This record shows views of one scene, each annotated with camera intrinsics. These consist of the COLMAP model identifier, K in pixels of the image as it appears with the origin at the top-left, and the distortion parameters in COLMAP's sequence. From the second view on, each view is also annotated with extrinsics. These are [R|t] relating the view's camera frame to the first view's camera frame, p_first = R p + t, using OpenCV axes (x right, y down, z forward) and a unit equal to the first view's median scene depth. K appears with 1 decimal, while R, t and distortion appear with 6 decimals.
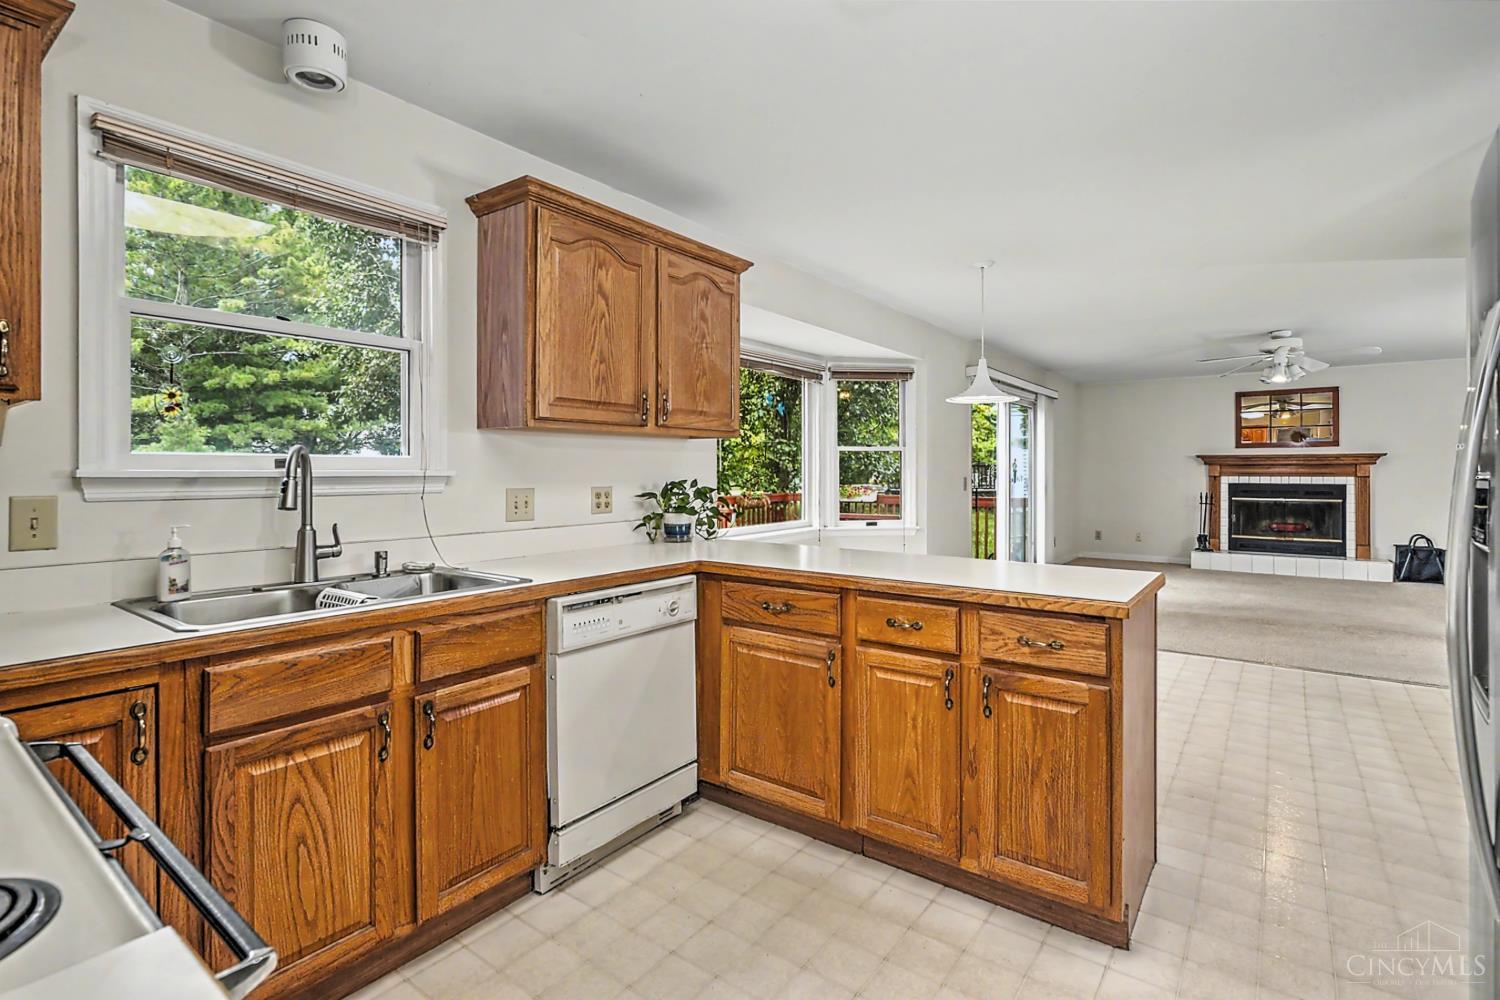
lens RADIAL K [[710.9, 0, 749.5], [0, 710.9, 469.0], [0, 0, 1]] dist [0.000323, -0.000706]
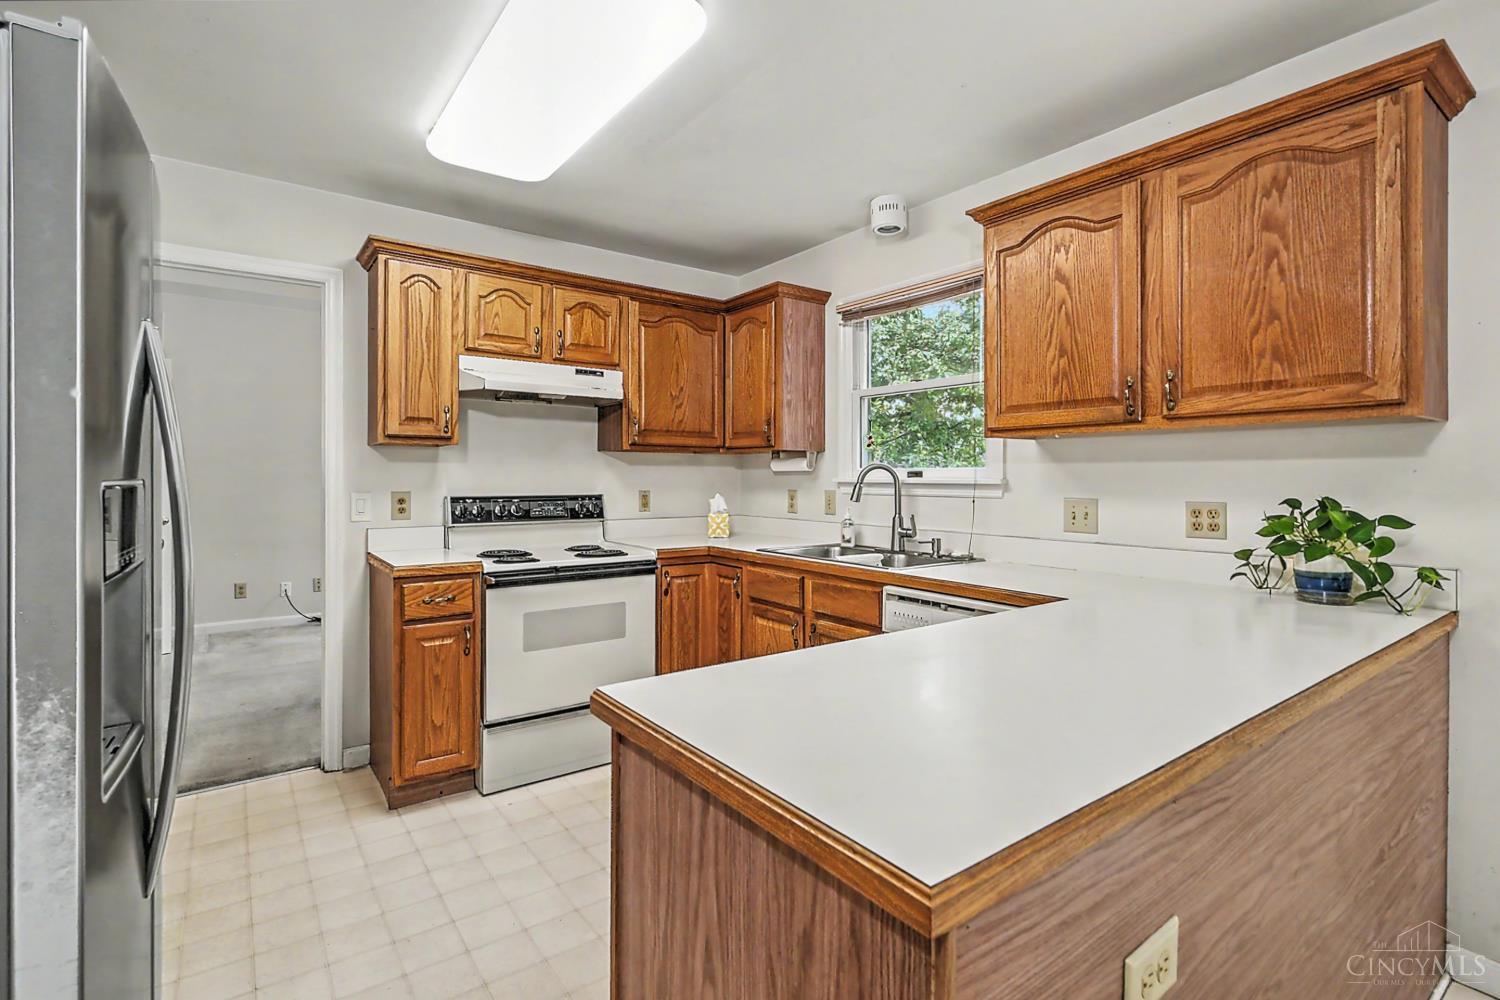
lens RADIAL K [[710.9, 0, 749.5], [0, 710.9, 469.0], [0, 0, 1]] dist [0.000323, -0.000706]
pose [[-0.291329, -0.013237, -0.956531, 0.743317], [-0.002335, 0.999911, -0.013127, 0.001657], [0.956620, -0.001591, -0.291334, 0.886837]]
